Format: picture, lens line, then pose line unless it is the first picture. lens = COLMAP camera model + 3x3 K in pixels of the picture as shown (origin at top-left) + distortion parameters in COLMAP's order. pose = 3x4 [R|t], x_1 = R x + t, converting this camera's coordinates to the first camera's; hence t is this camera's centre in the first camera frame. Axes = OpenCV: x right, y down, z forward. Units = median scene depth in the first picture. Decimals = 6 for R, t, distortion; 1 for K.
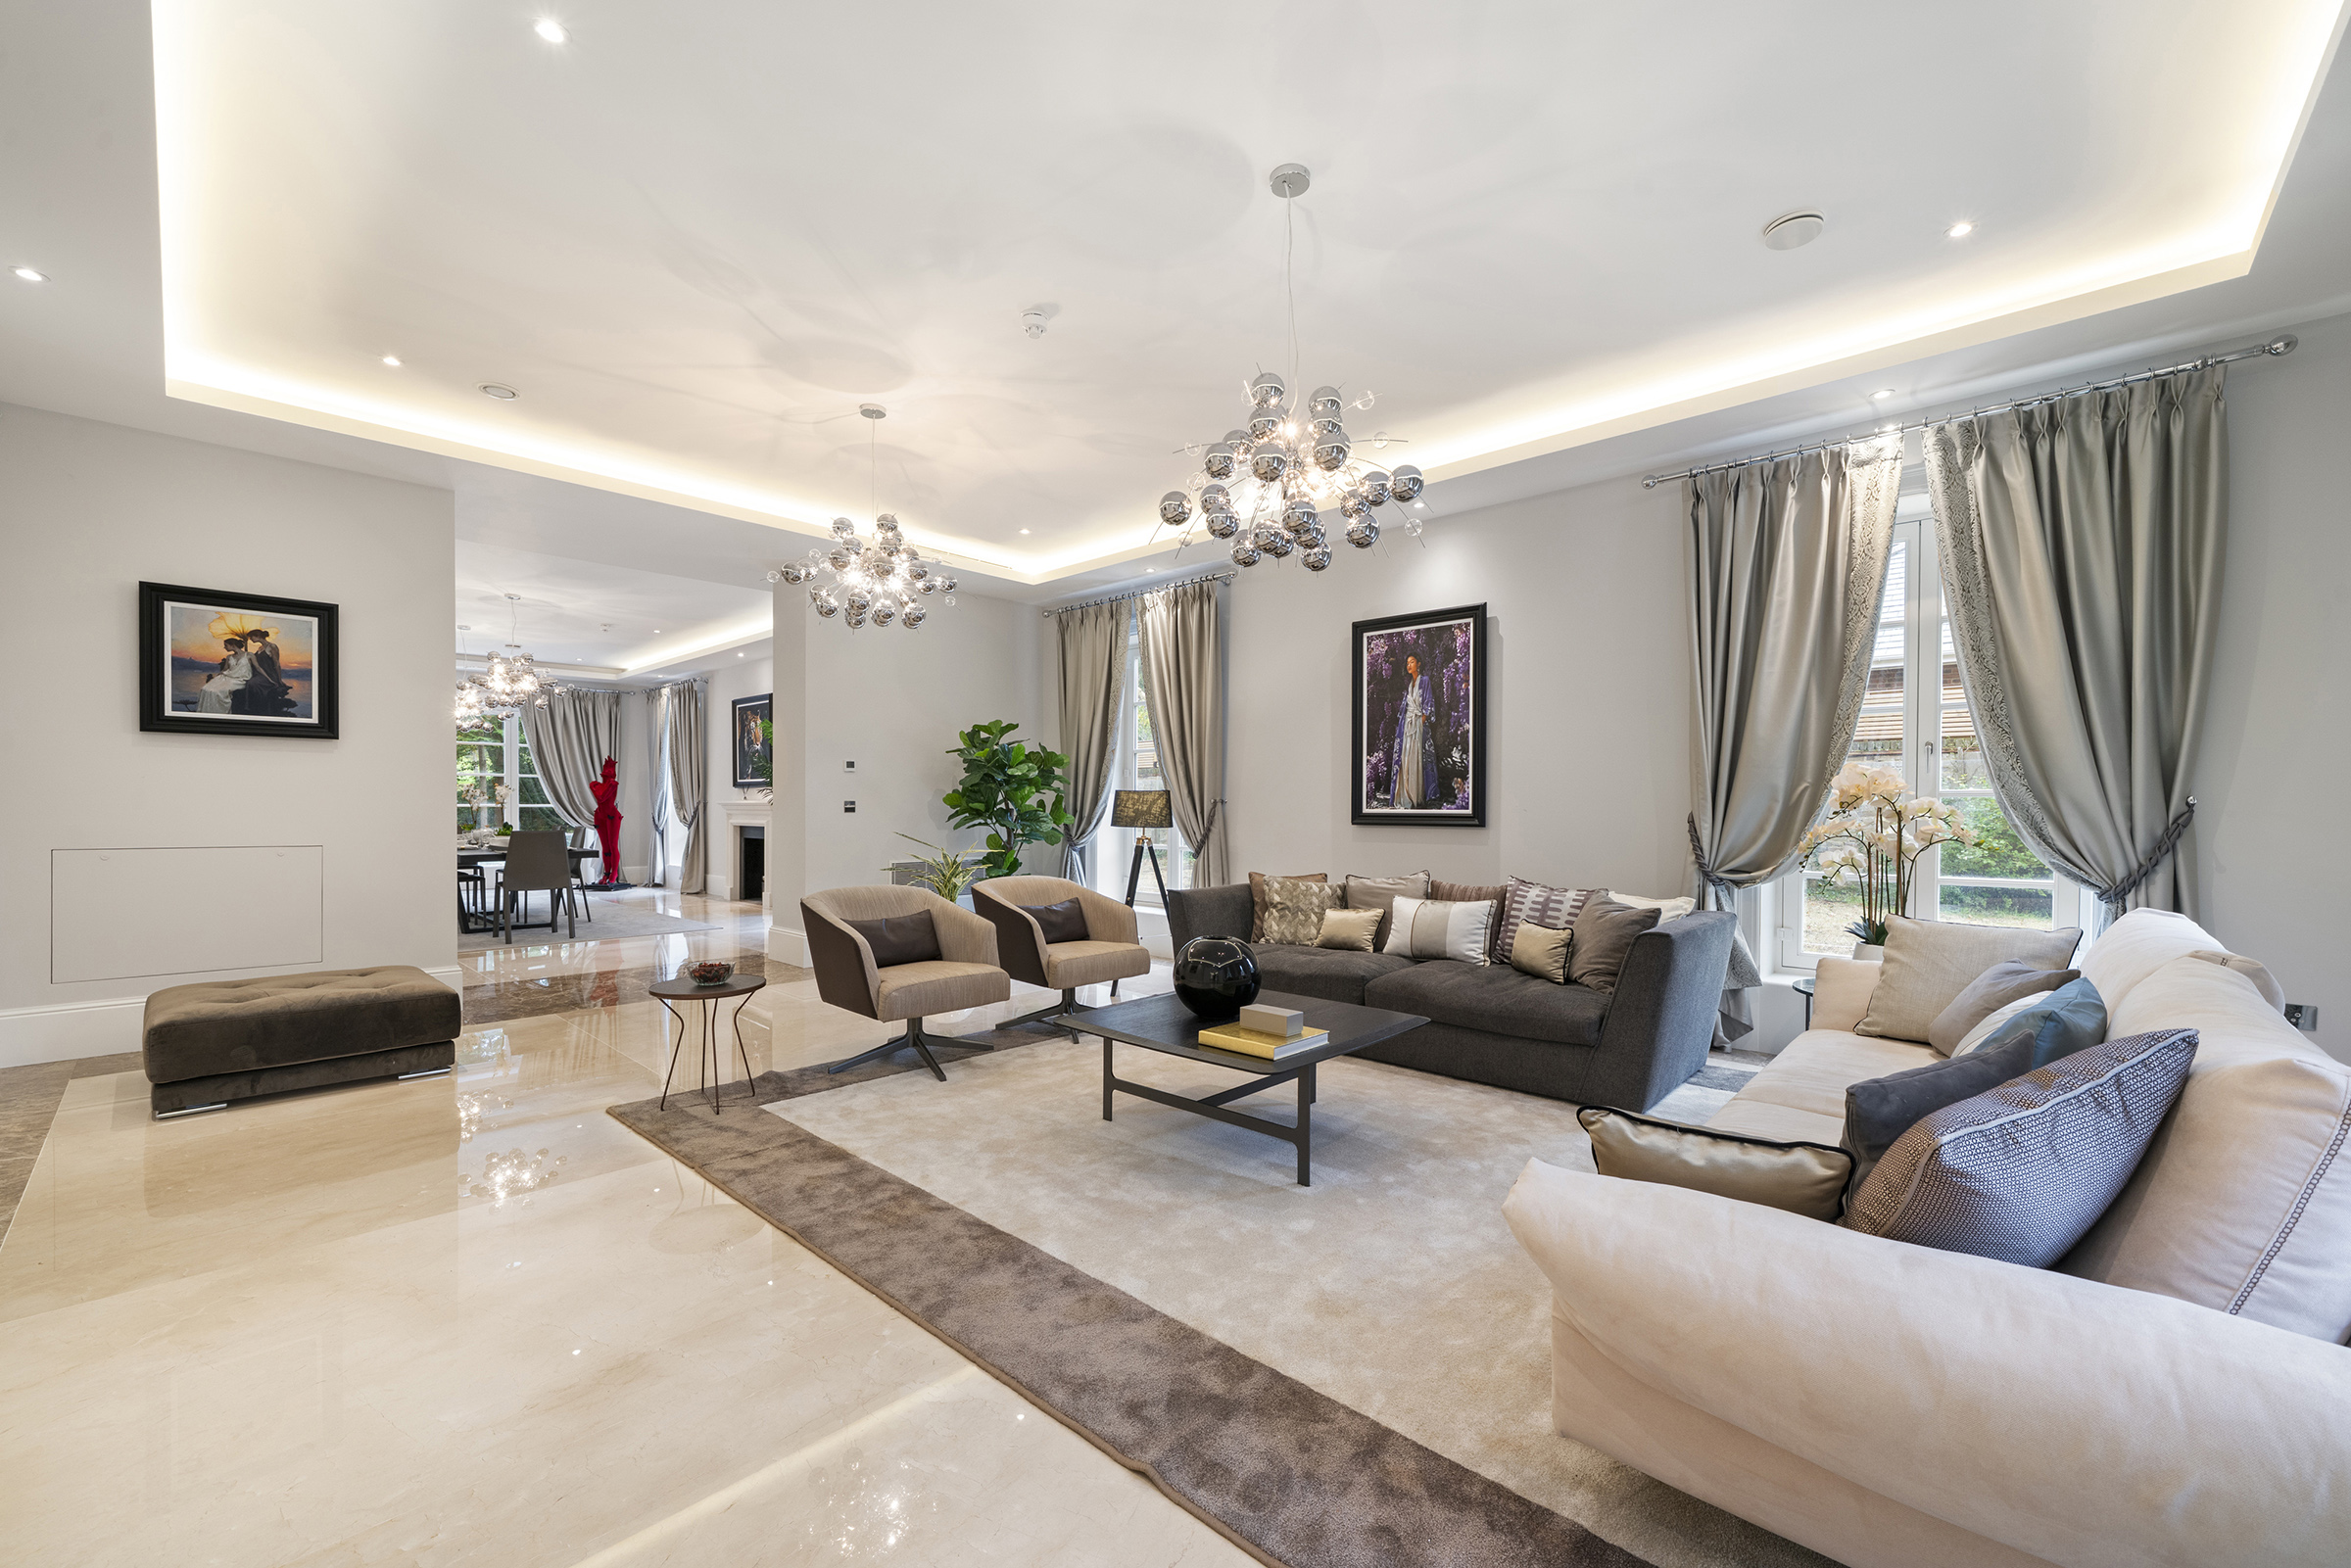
lens RADIAL K [[949.2, 0, 1176.7], [0, 949.2, 797.7], [0, 0, 1]] dist [0.001172, 0.000052]
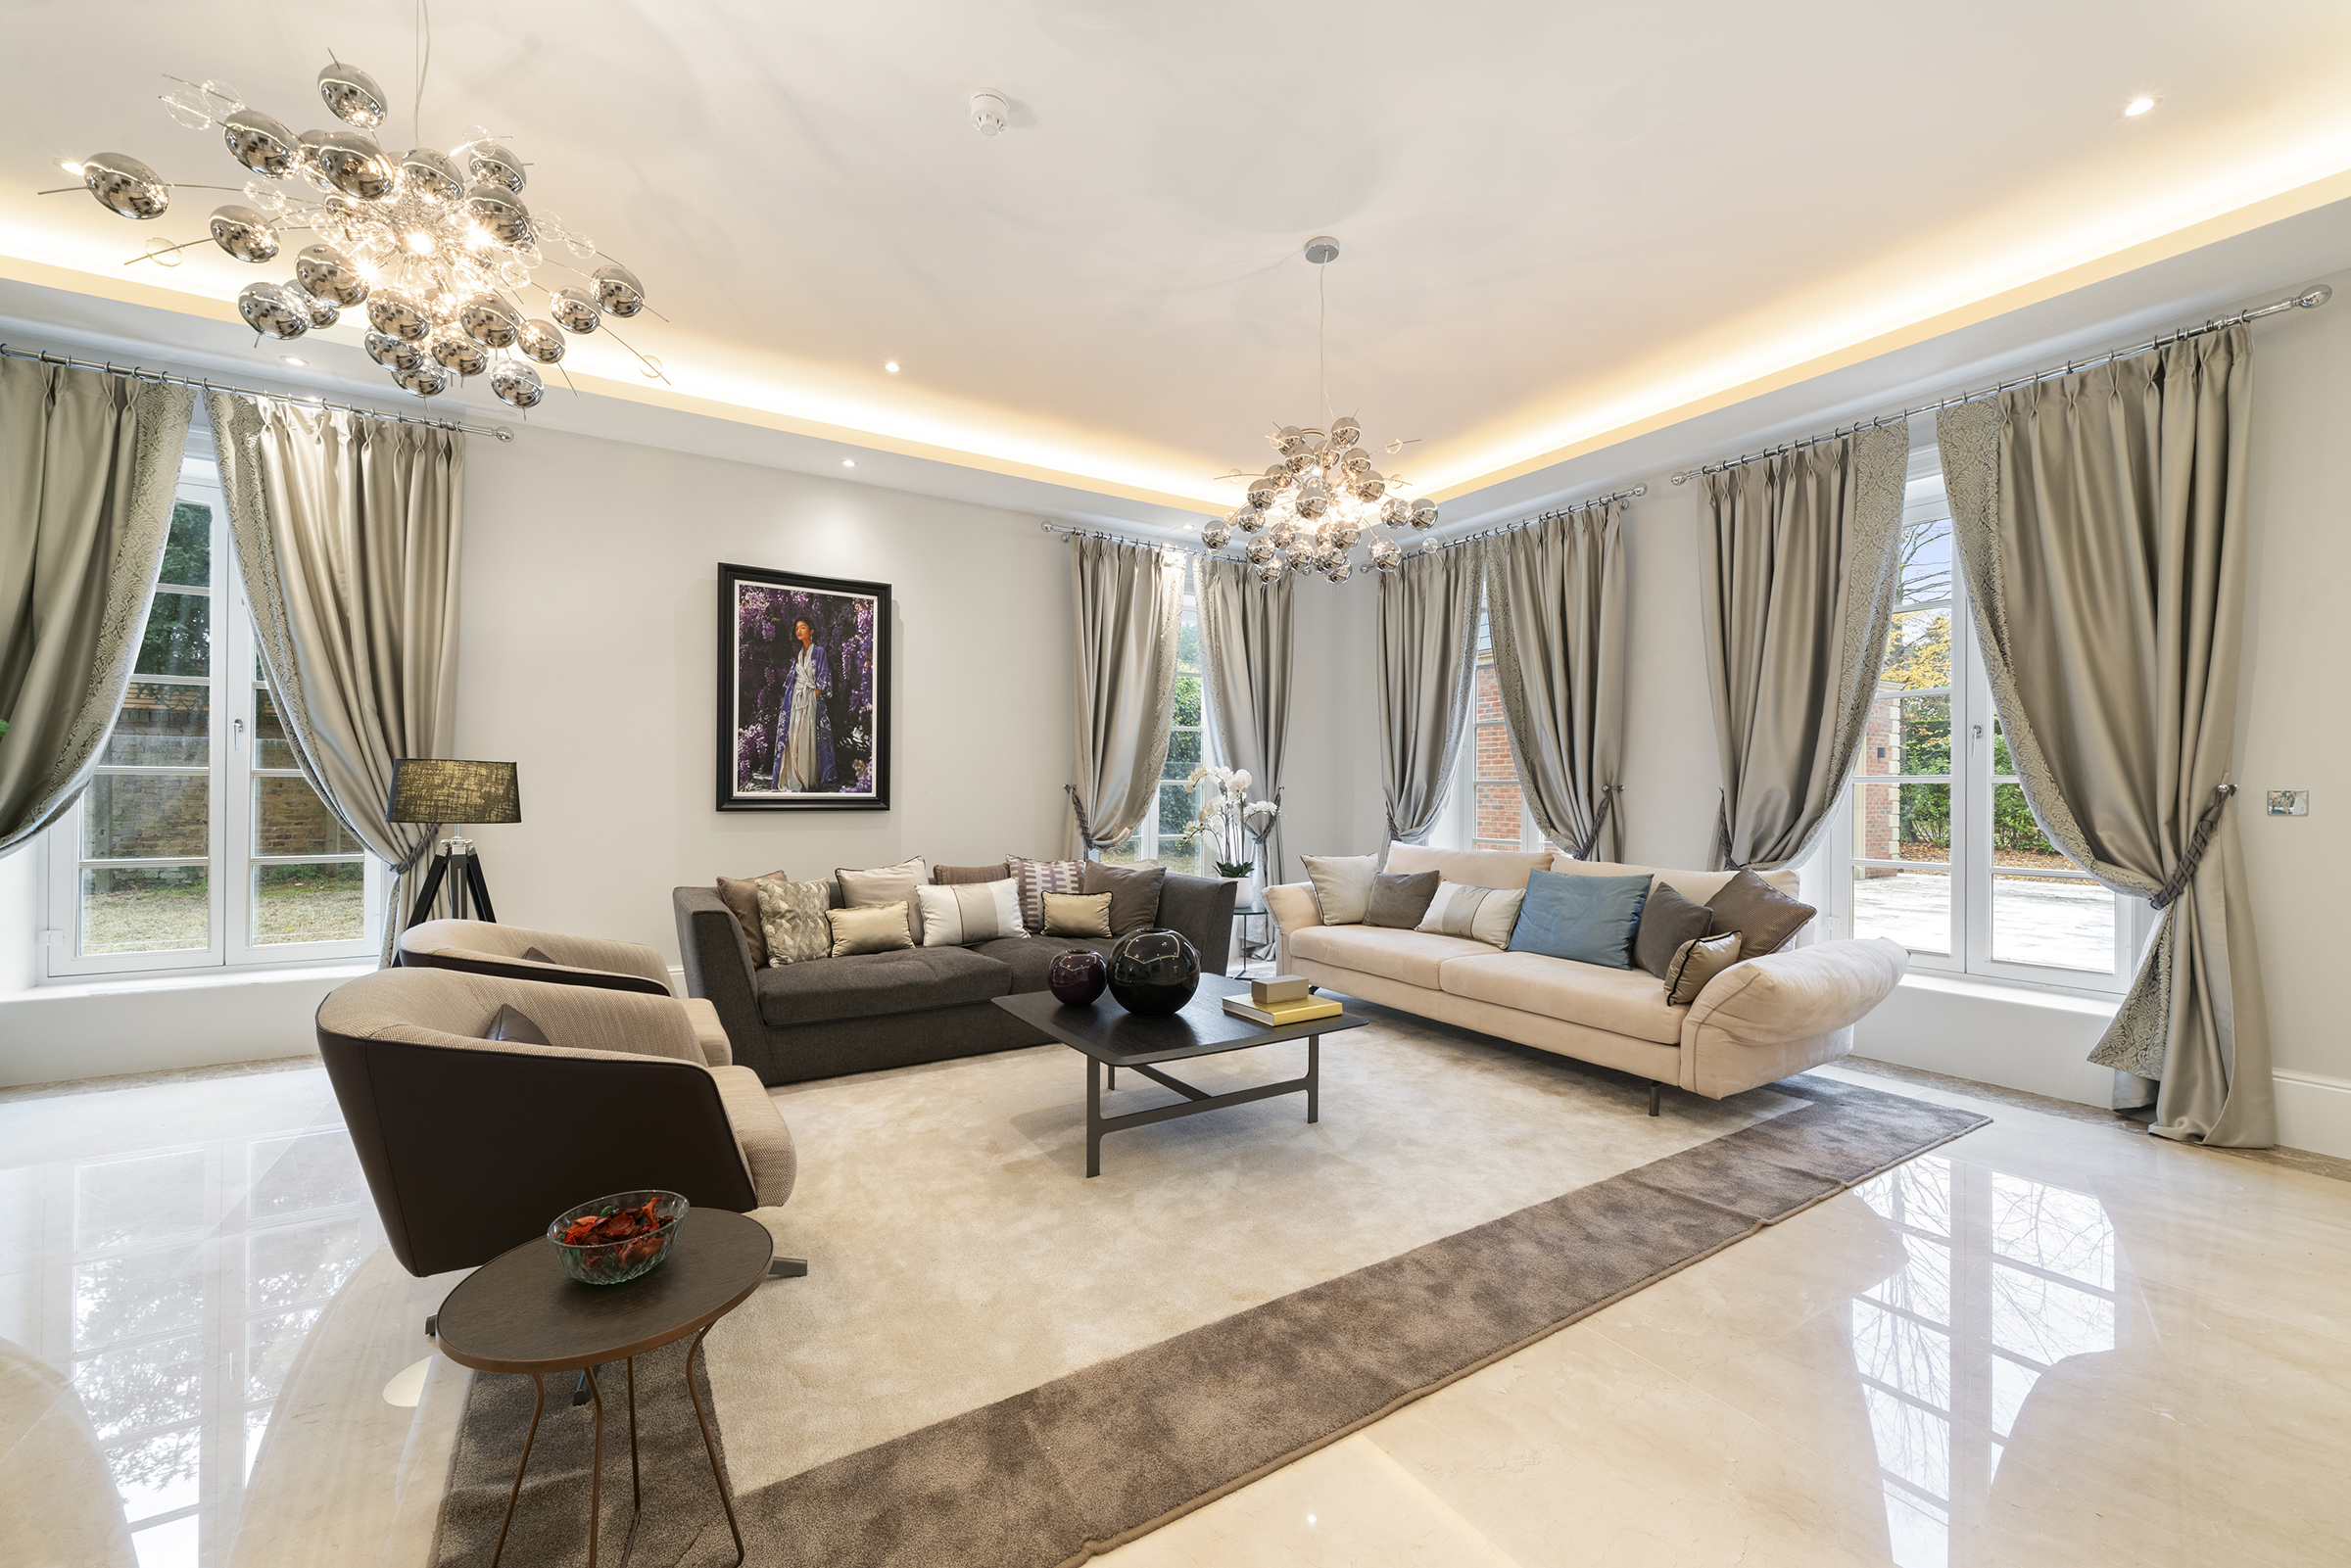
lens RADIAL K [[914.3, 0, 1168.1], [0, 914.3, 779.3], [0, 0, 1]] dist [-0.000101, -0.000030]
pose [[0.256328, 0.009631, 0.966542, -0.512010], [-0.015725, 0.999860, -0.005792, -0.000325], [-0.966462, -0.013714, 0.256444, 0.458817]]
